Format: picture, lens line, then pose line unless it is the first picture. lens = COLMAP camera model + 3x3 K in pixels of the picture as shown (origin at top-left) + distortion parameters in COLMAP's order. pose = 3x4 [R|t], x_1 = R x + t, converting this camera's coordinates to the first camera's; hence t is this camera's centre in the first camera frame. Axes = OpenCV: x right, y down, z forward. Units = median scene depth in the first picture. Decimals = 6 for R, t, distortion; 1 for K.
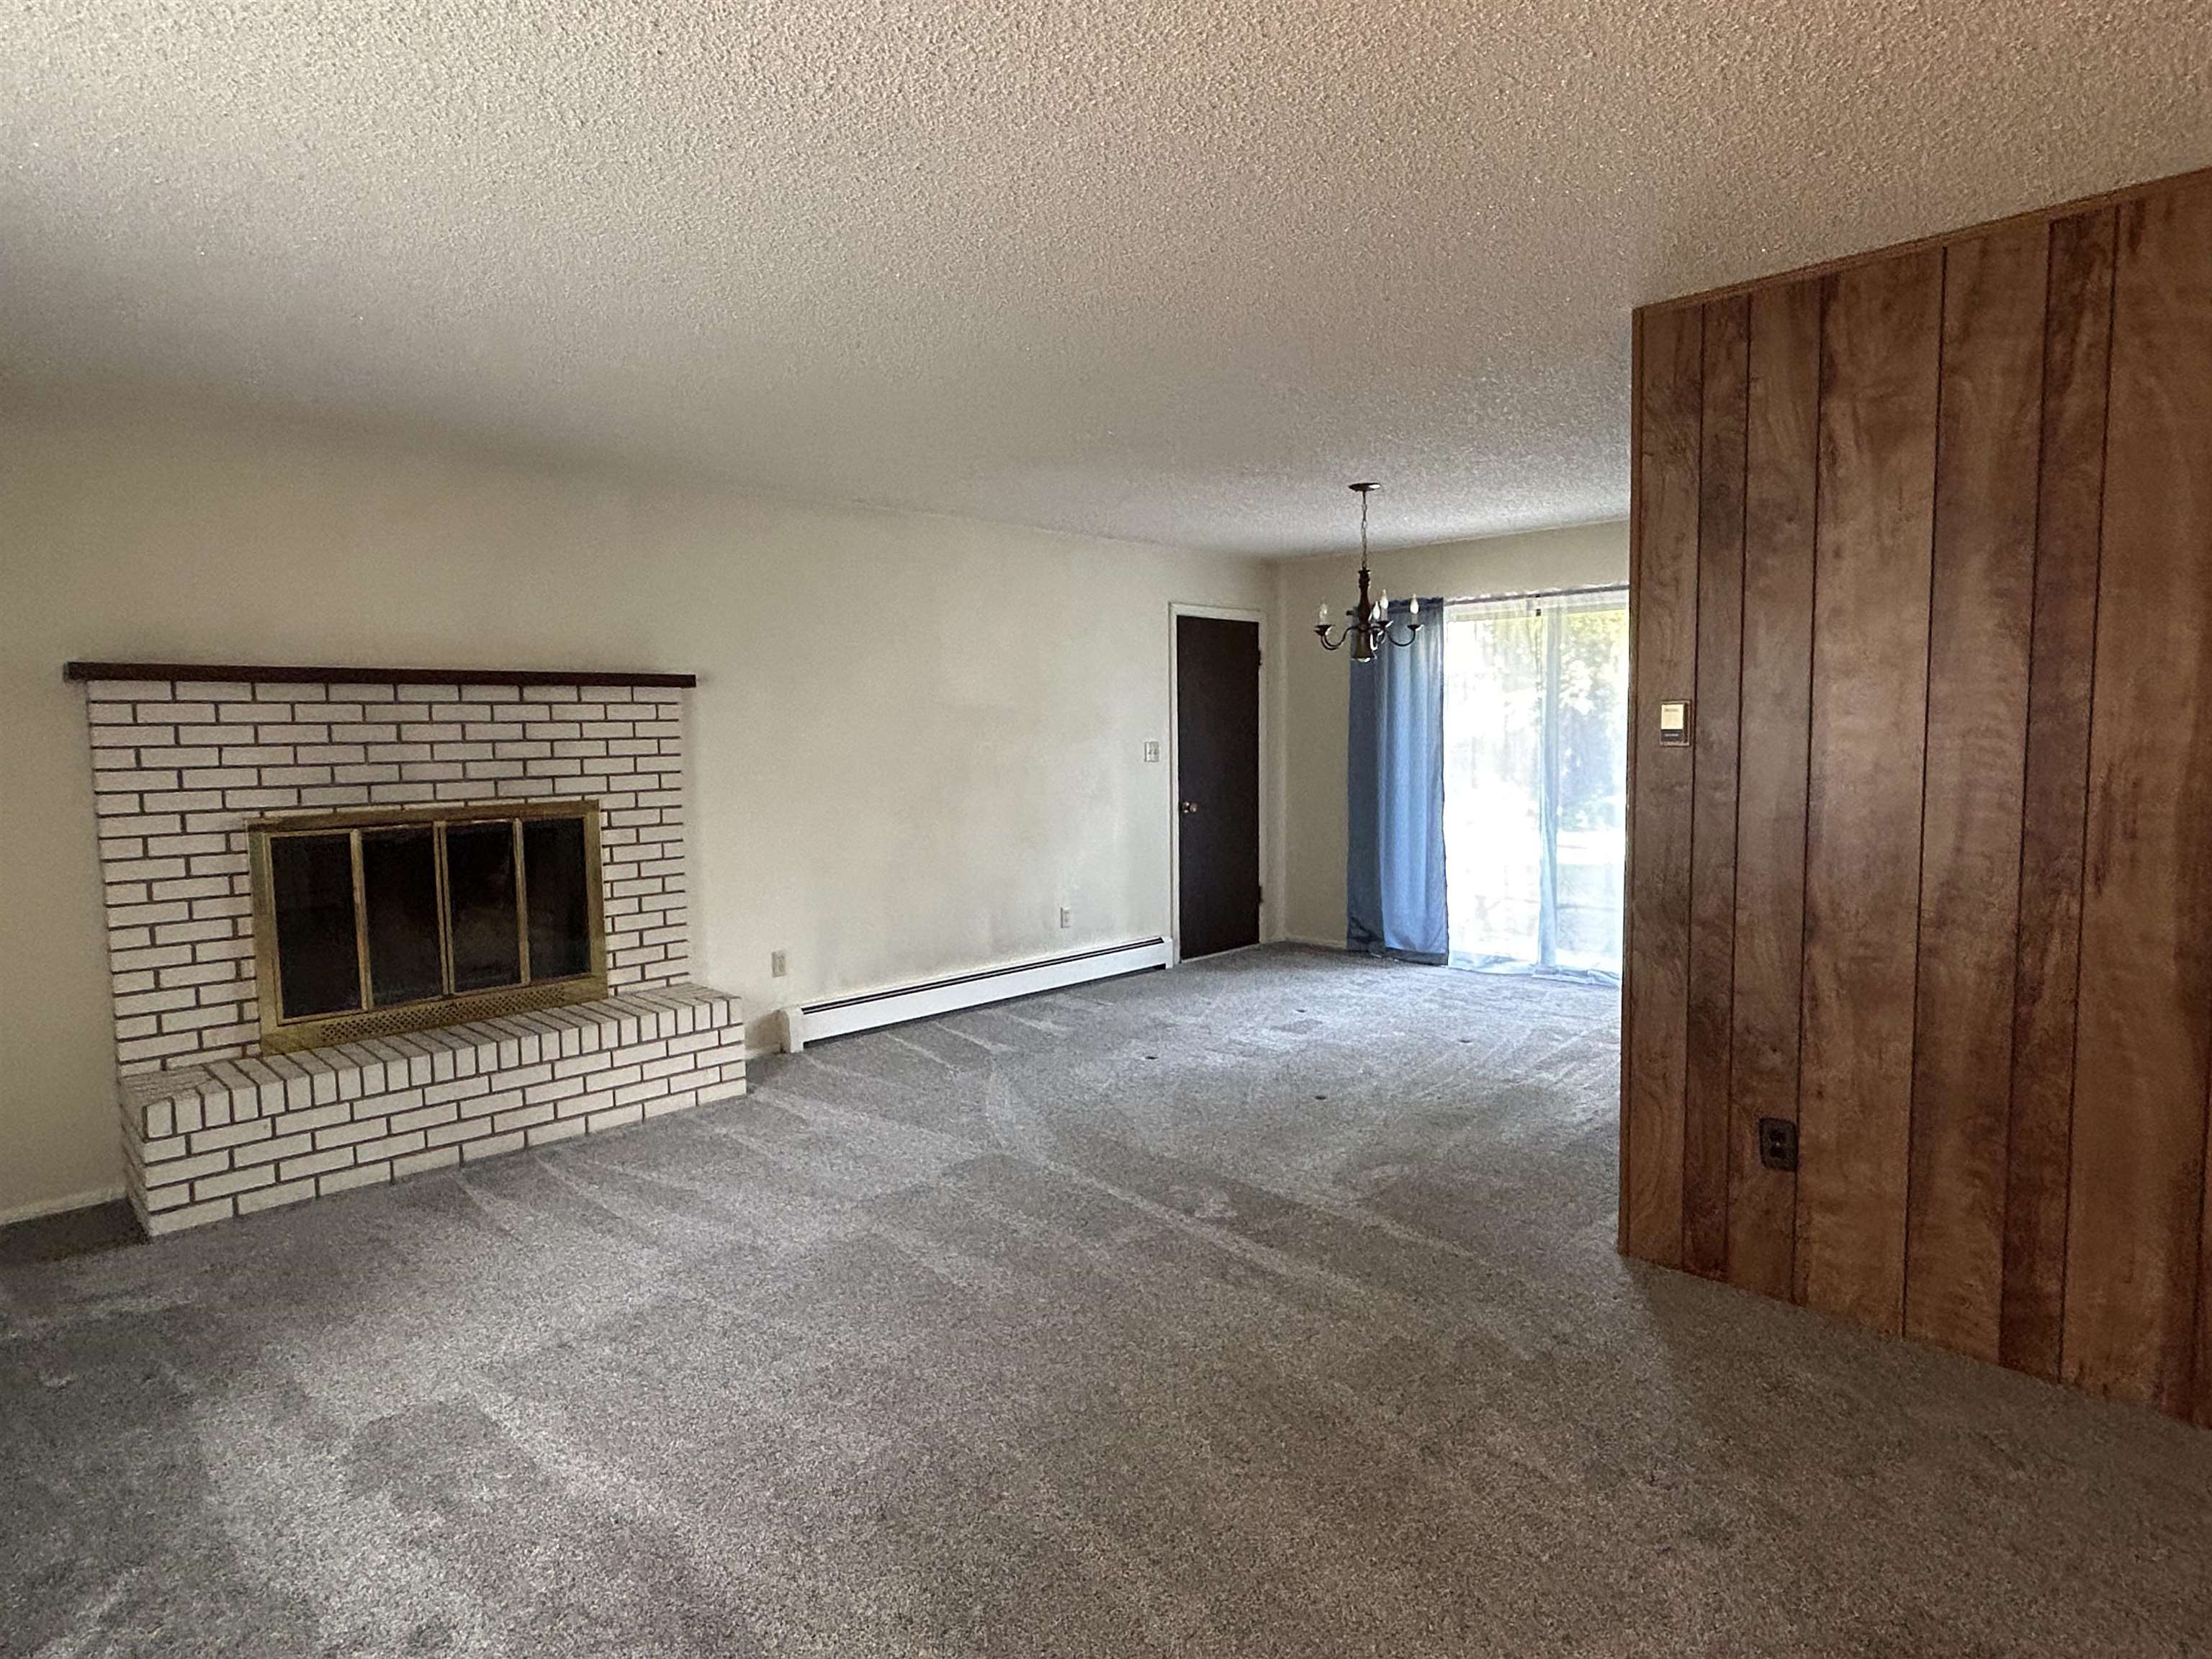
lens RADIAL K [[1225.7, 0, 1106.9], [0, 1225.7, 819.7], [0, 0, 1]] dist [-0.006525, -0.001259]
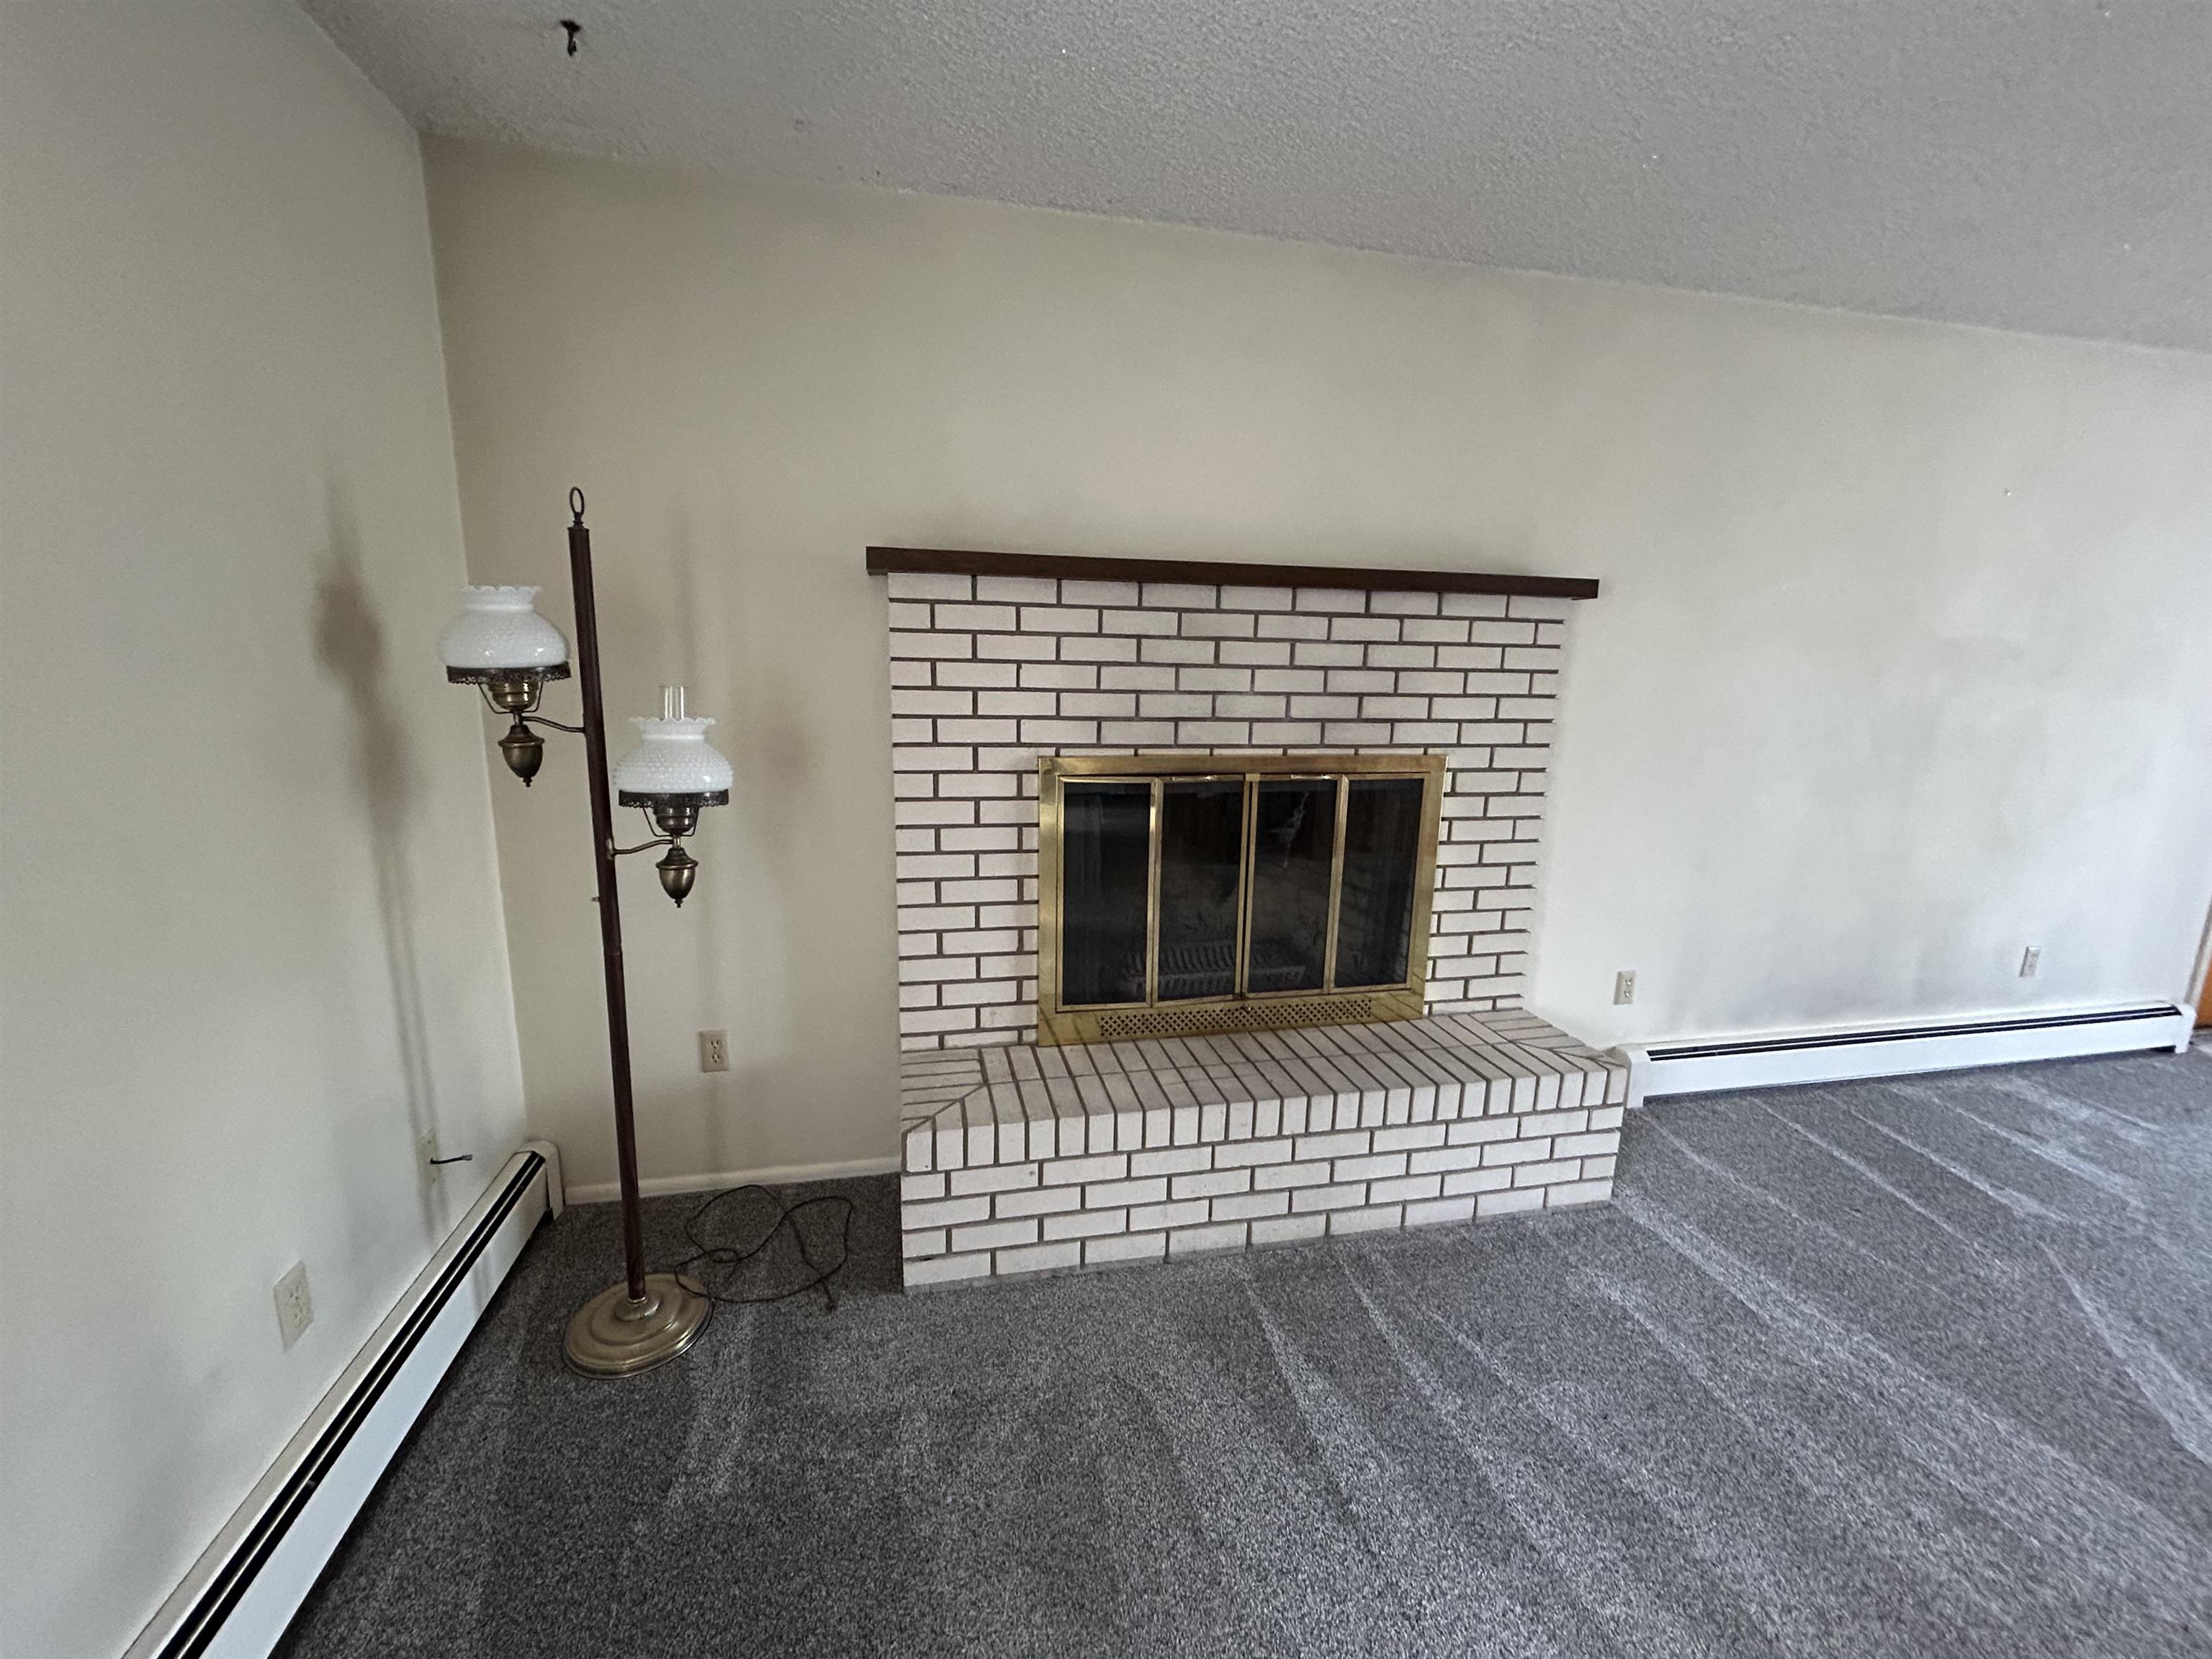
lens RADIAL K [[891.5, 0, 1098.6], [0, 891.5, 829.5], [0, 0, 1]] dist [-0.000948, 0.000336]
pose [[0.839994, 0.131877, -0.526325, -0.338065], [-0.072875, 0.988646, 0.131412, -0.030225], [0.537679, -0.072029, 0.840067, 0.494888]]
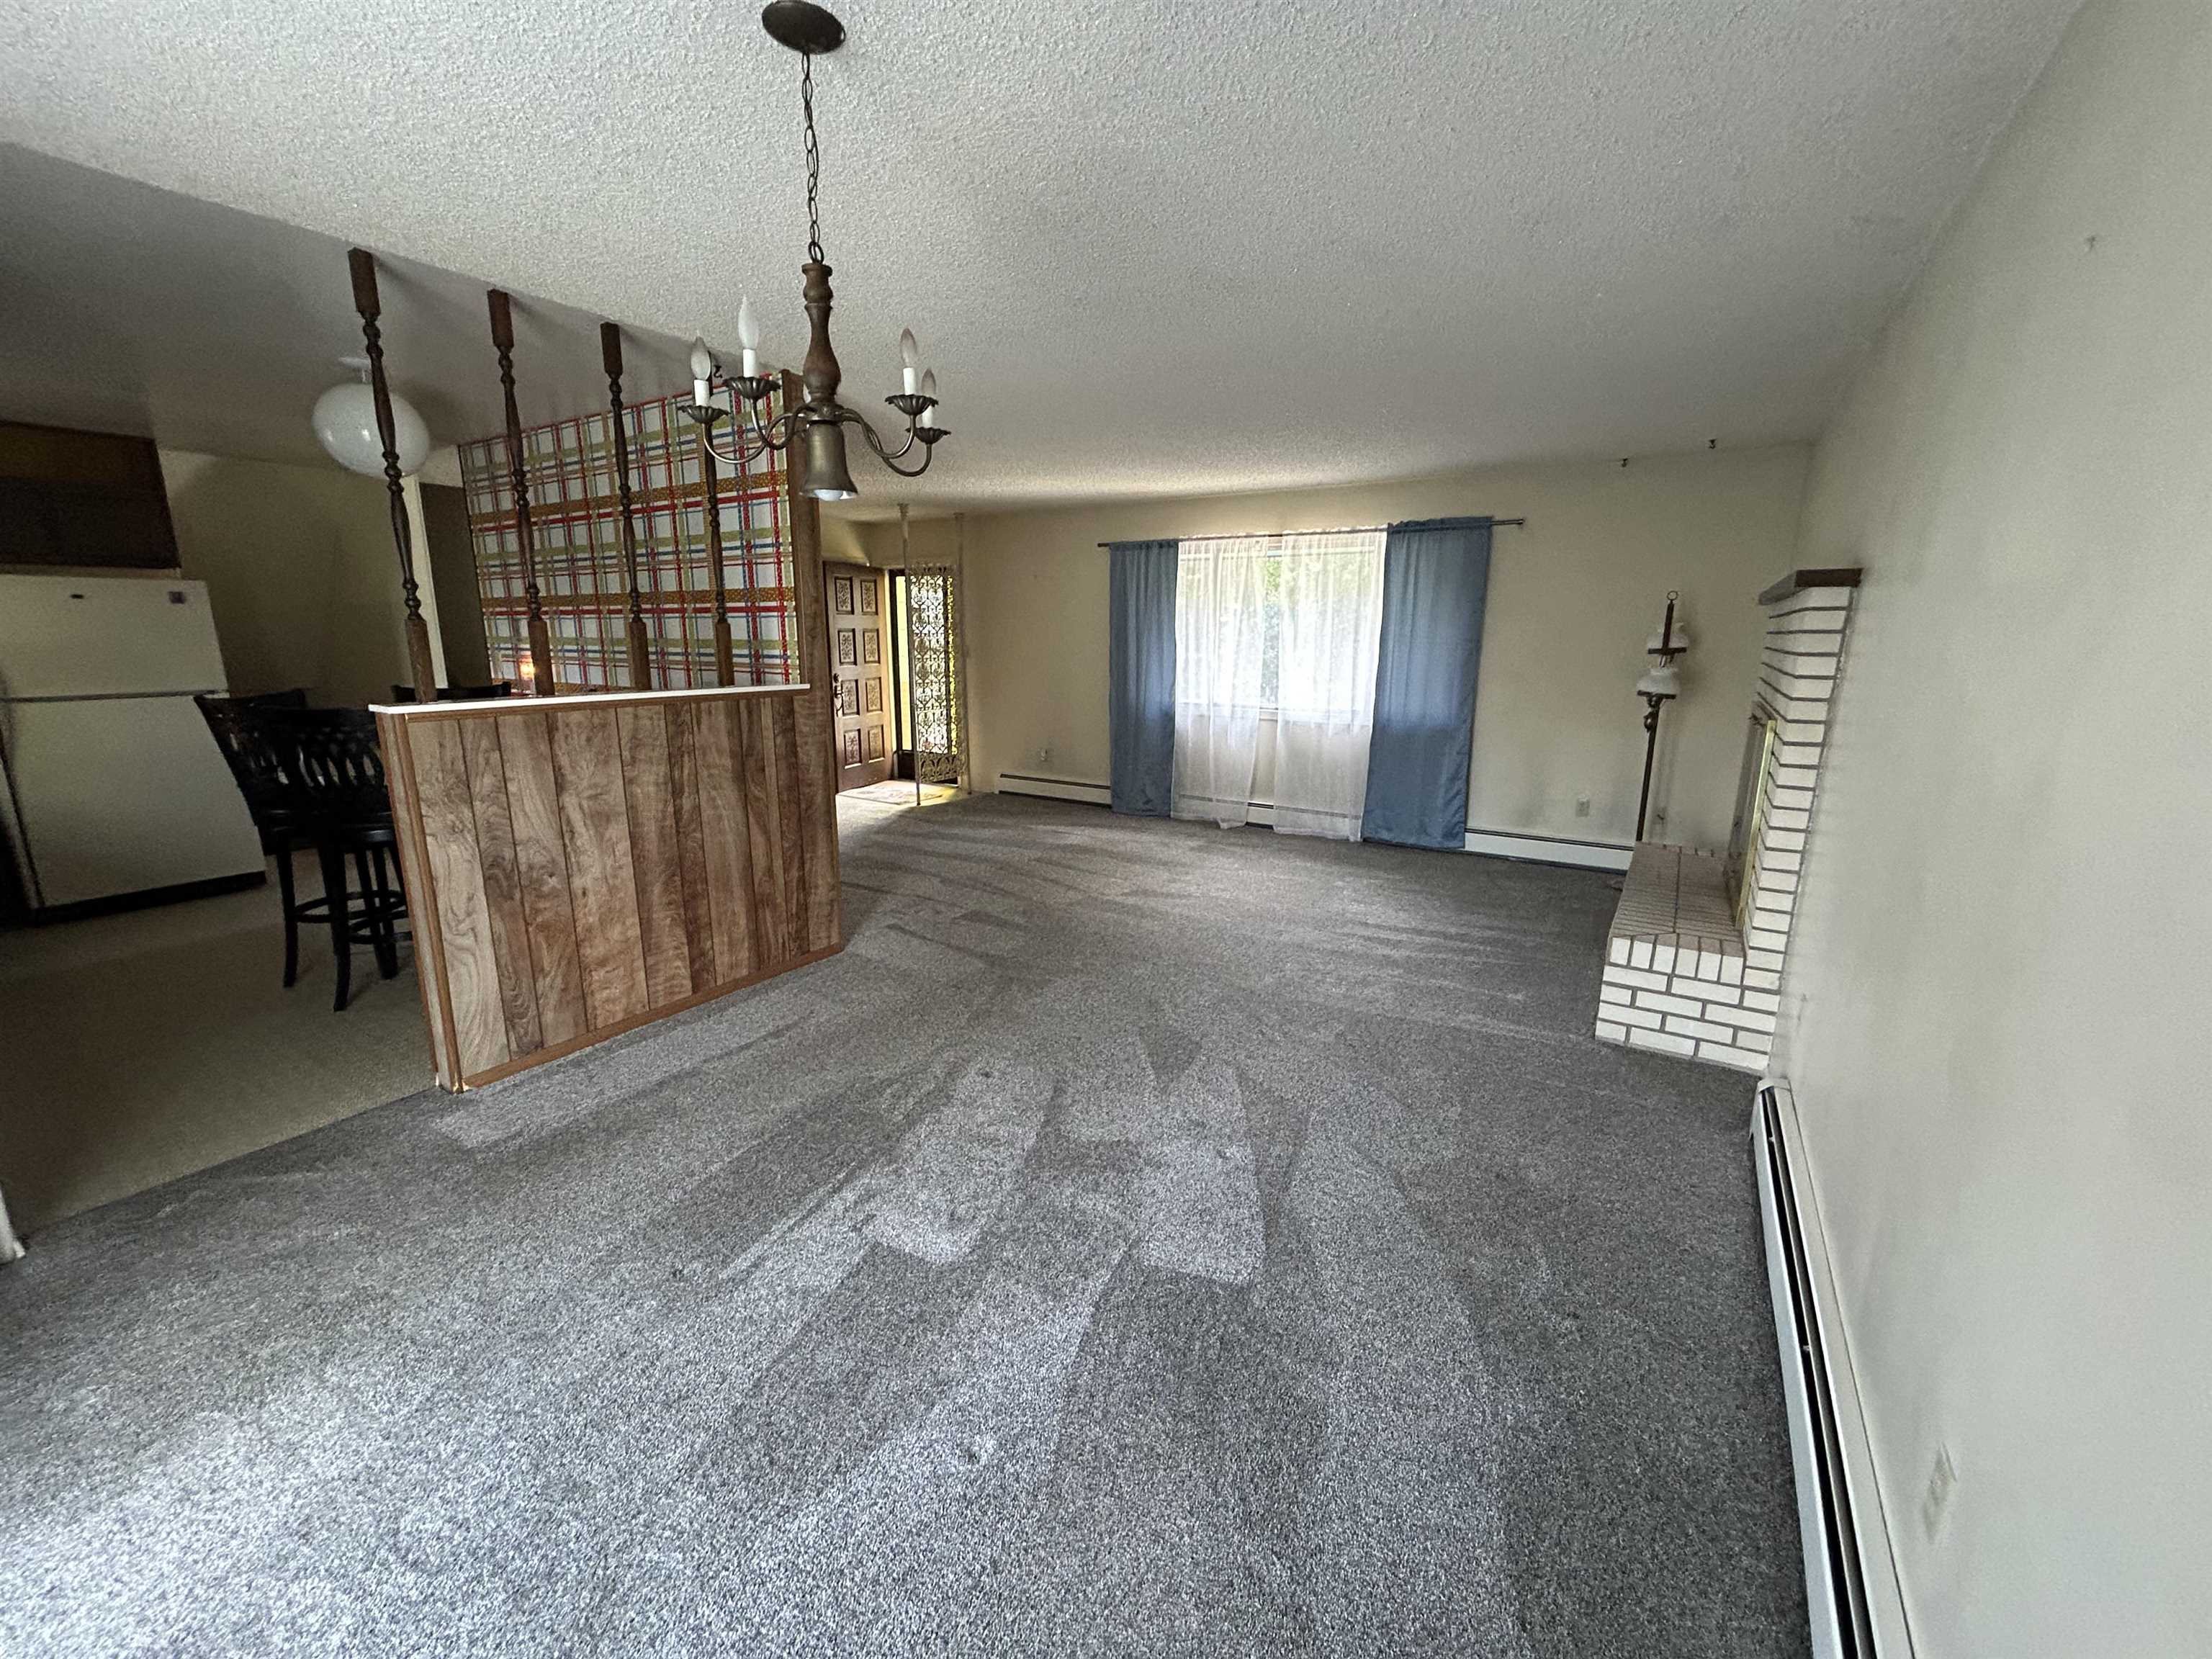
lens RADIAL K [[892.3, 0, 1095.3], [0, 892.3, 831.6], [0, 0, 1]] dist [-0.008189, -0.000103]
pose [[-0.978259, 0.051619, -0.200860, 0.237675], [-0.010155, 0.955444, 0.294998, -0.141460], [0.207138, 0.290624, -0.934147, 1.686786]]
